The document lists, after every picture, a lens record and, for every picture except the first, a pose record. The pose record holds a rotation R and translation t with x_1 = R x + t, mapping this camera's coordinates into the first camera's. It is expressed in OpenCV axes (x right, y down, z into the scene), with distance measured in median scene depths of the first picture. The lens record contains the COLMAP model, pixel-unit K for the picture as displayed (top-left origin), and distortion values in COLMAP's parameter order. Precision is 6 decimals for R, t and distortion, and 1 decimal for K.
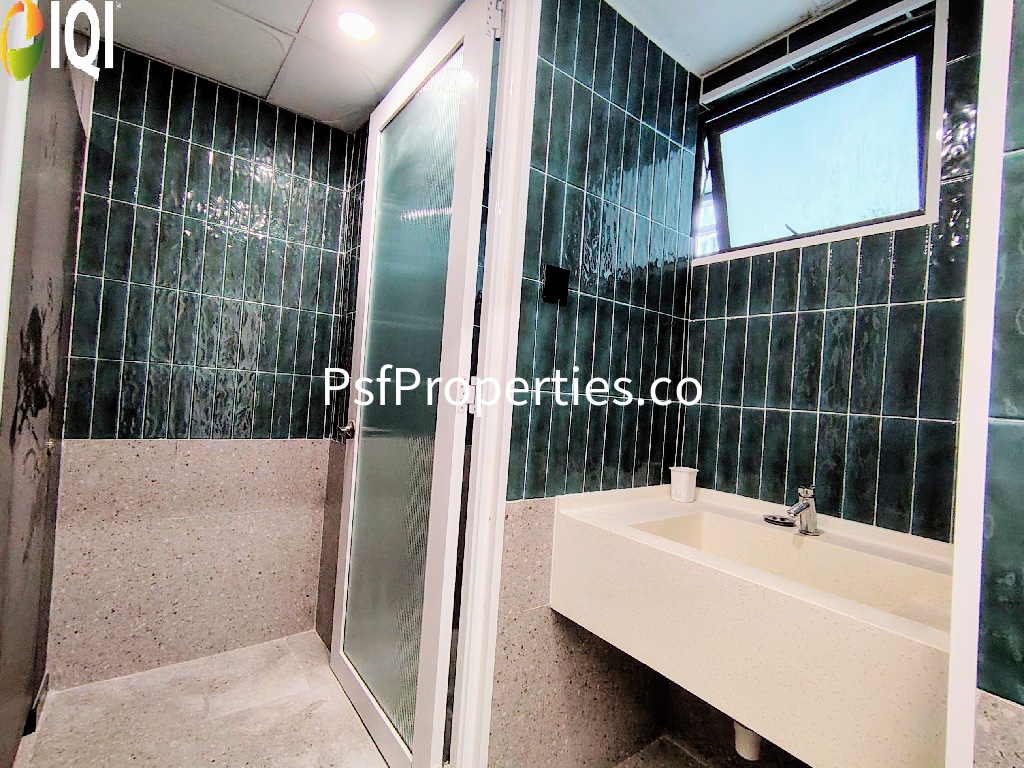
lens RADIAL K [[482.1, 0, 515.6], [0, 482.1, 386.9], [0, 0, 1]] dist [0.003723, 0.000407]
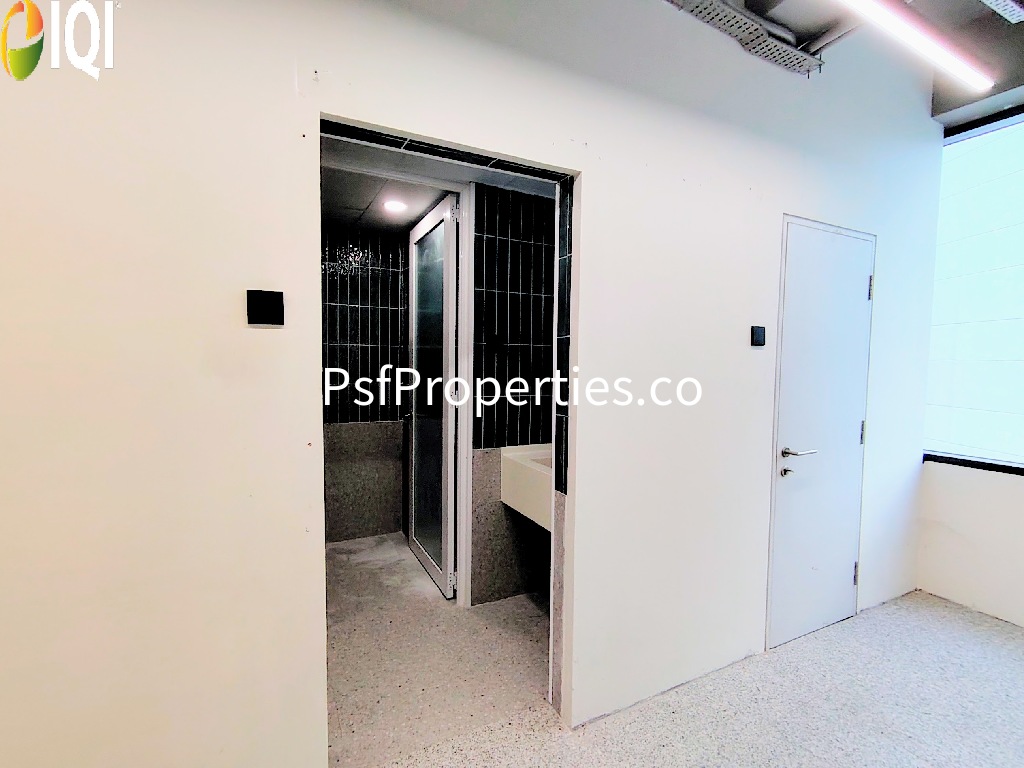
lens RADIAL K [[482.1, 0, 515.6], [0, 482.1, 386.9], [0, 0, 1]] dist [0.003723, 0.000407]
pose [[0.982936, -0.041471, -0.179210, 0.449948], [0.052867, 0.996840, 0.059291, -0.125034], [0.176185, -0.067754, 0.982023, -0.836137]]
